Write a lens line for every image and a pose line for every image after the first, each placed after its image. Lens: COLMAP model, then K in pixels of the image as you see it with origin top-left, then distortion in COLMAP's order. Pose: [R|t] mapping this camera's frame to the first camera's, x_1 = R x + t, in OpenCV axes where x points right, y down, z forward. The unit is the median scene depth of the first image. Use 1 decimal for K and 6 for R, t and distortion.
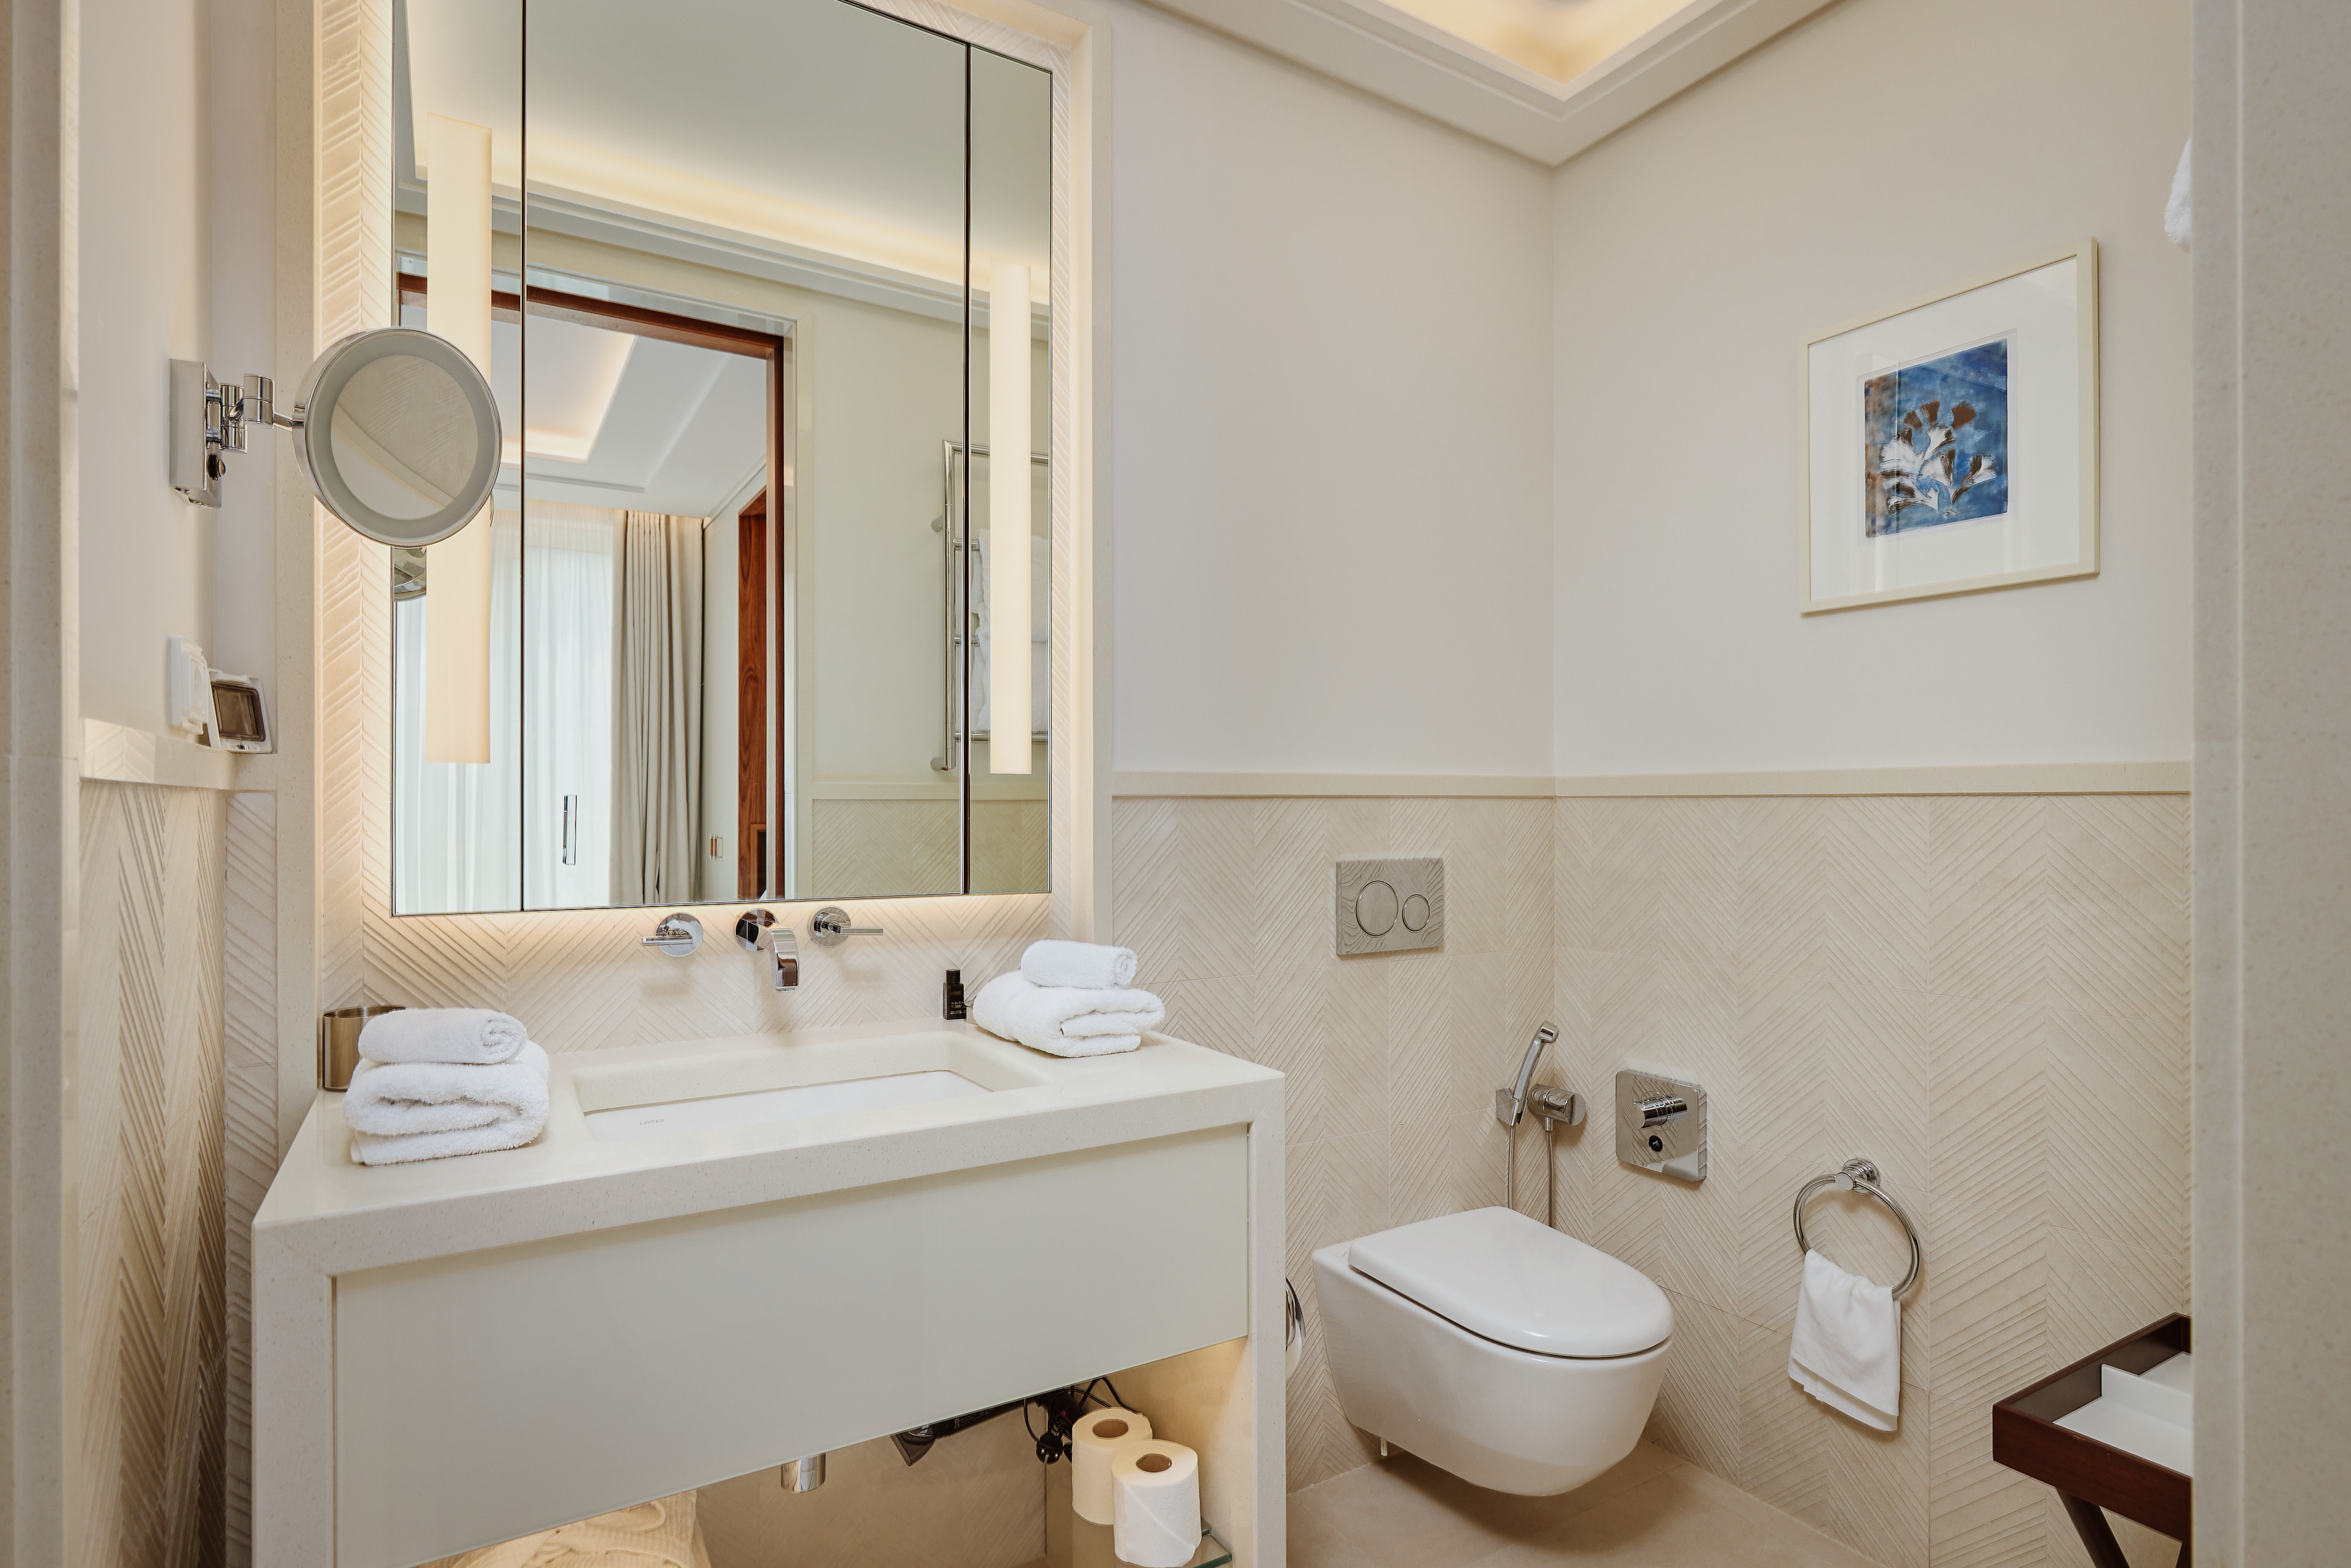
lens RADIAL K [[1182.4, 0, 1174.9], [0, 1182.4, 799.2], [0, 0, 1]] dist [-0.000044, 0.002263]
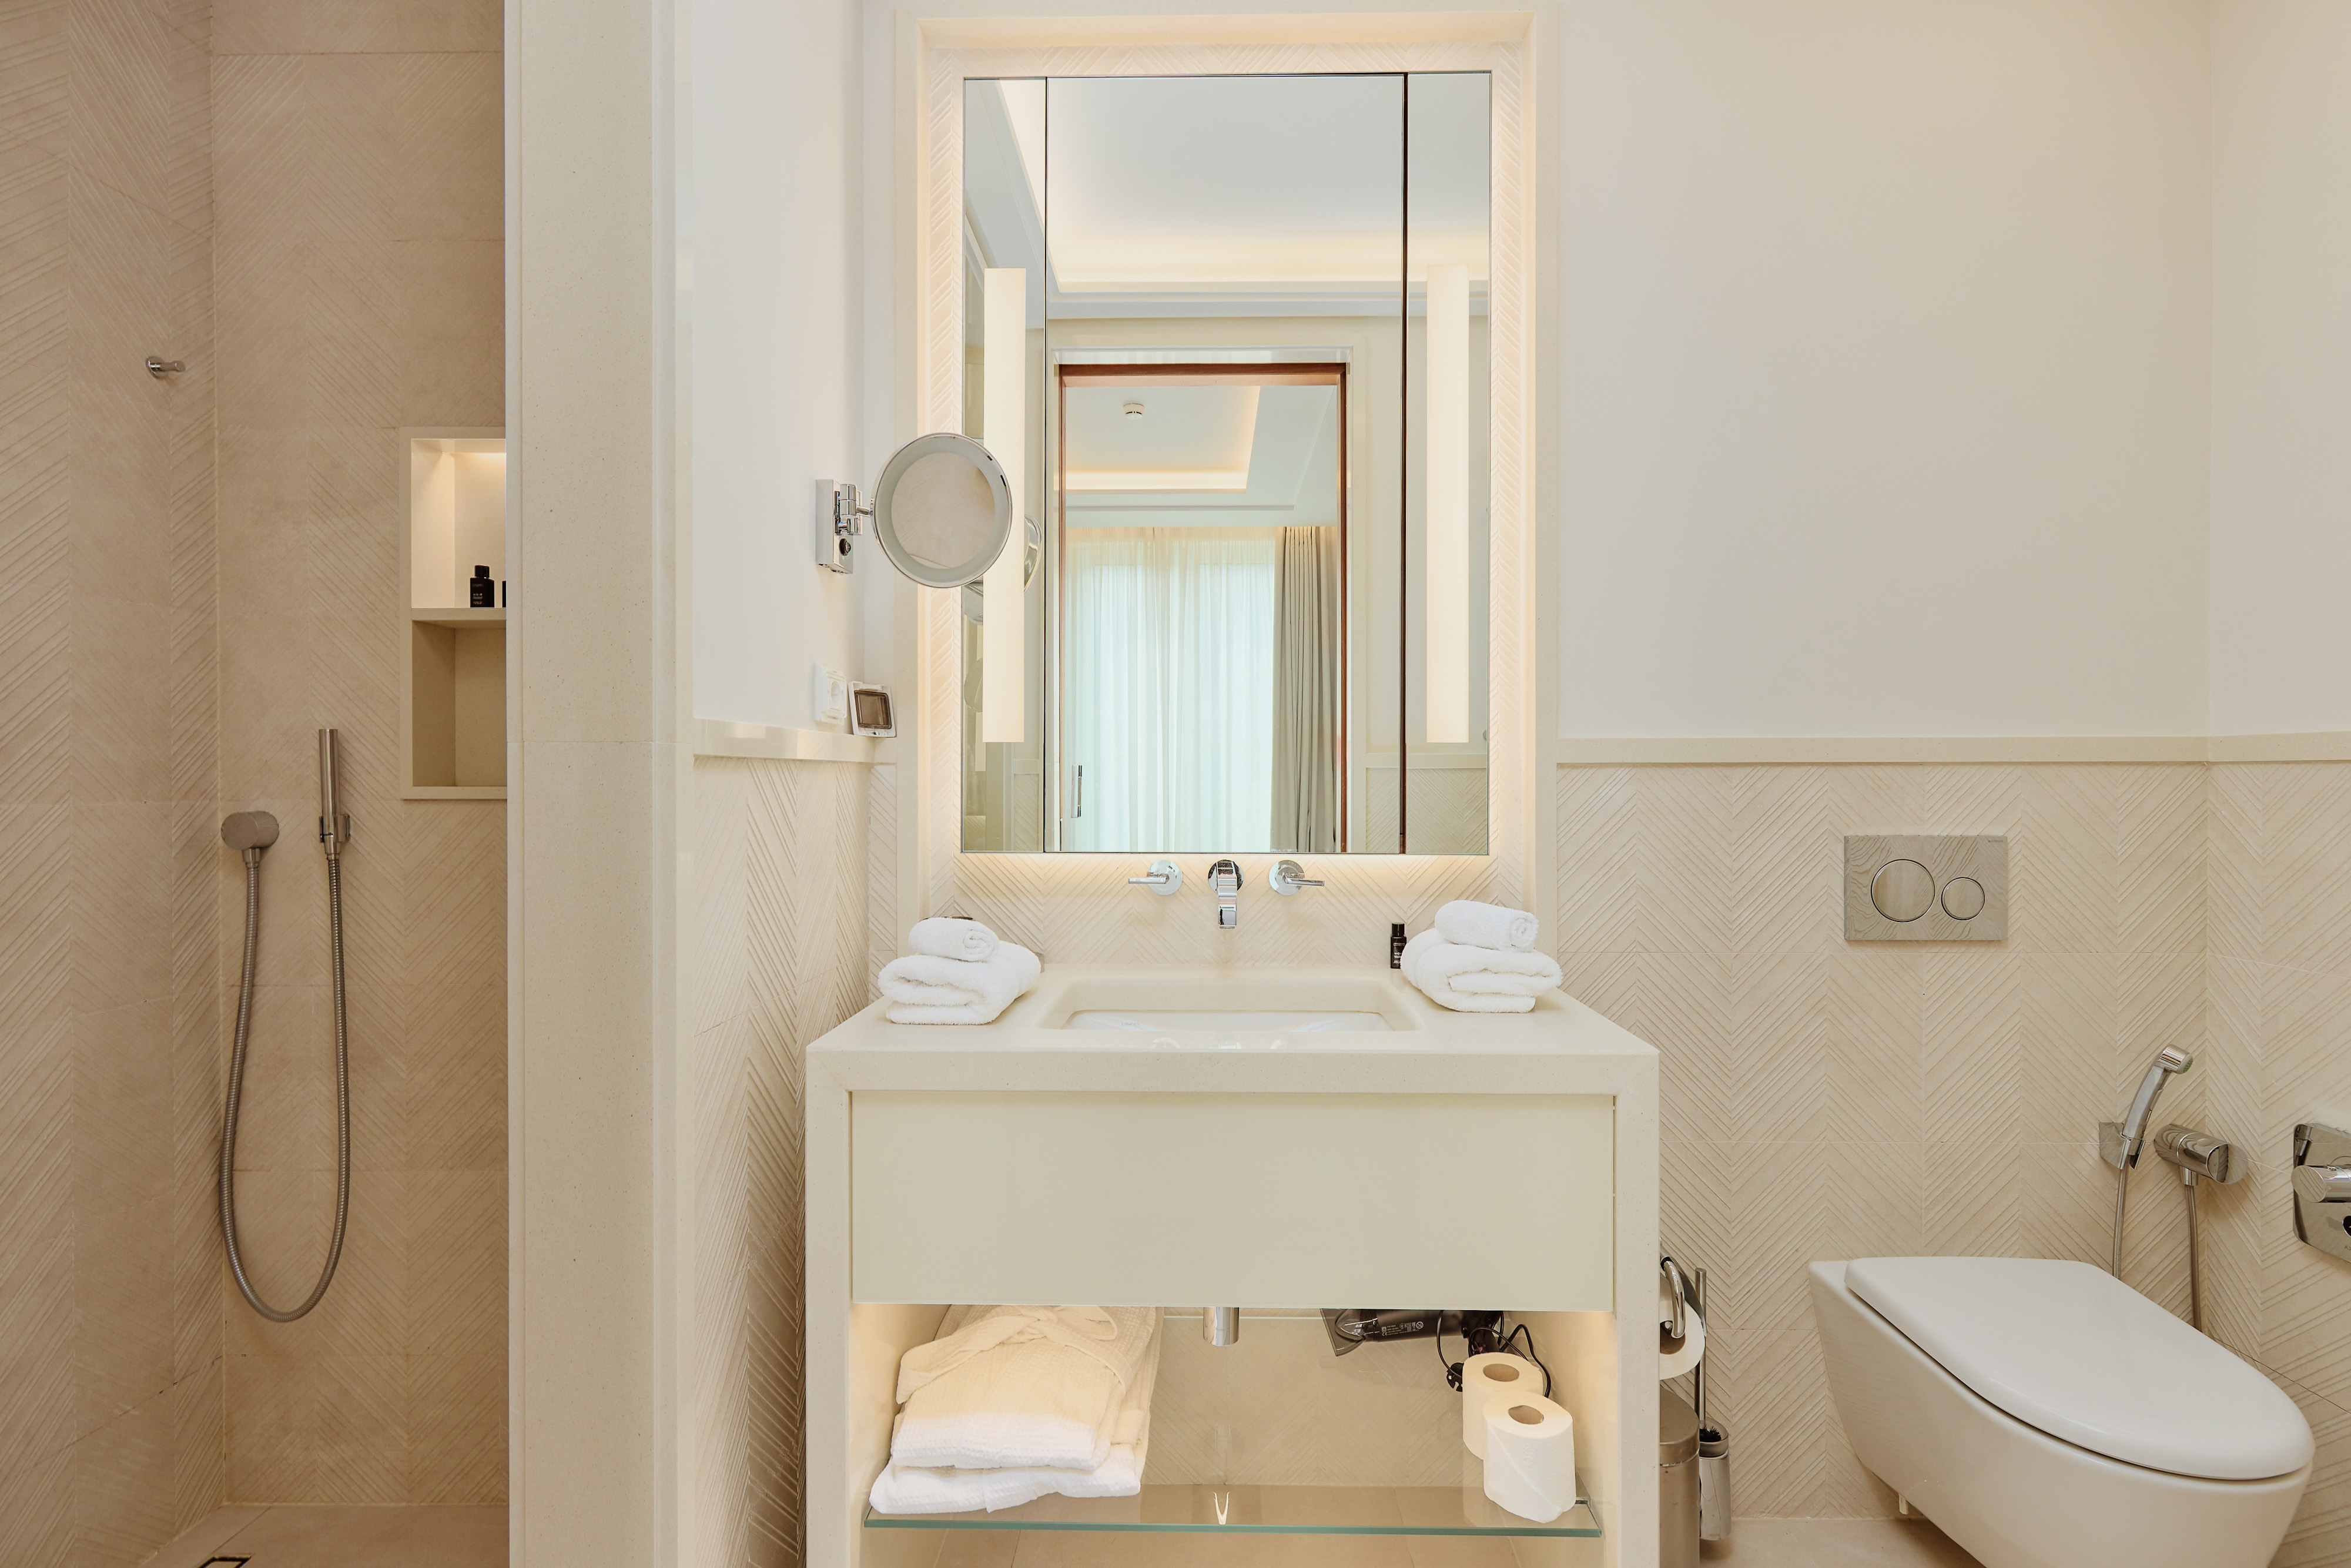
lens RADIAL K [[1099.6, 0, 1179.1], [0, 1099.6, 772.6], [0, 0, 1]] dist [0.001956, 0.002082]
pose [[0.847781, -0.000917, -0.530345, 0.160882], [0.003075, 0.999990, 0.003186, 0.000834], [0.530337, -0.004332, 0.847776, 0.024233]]
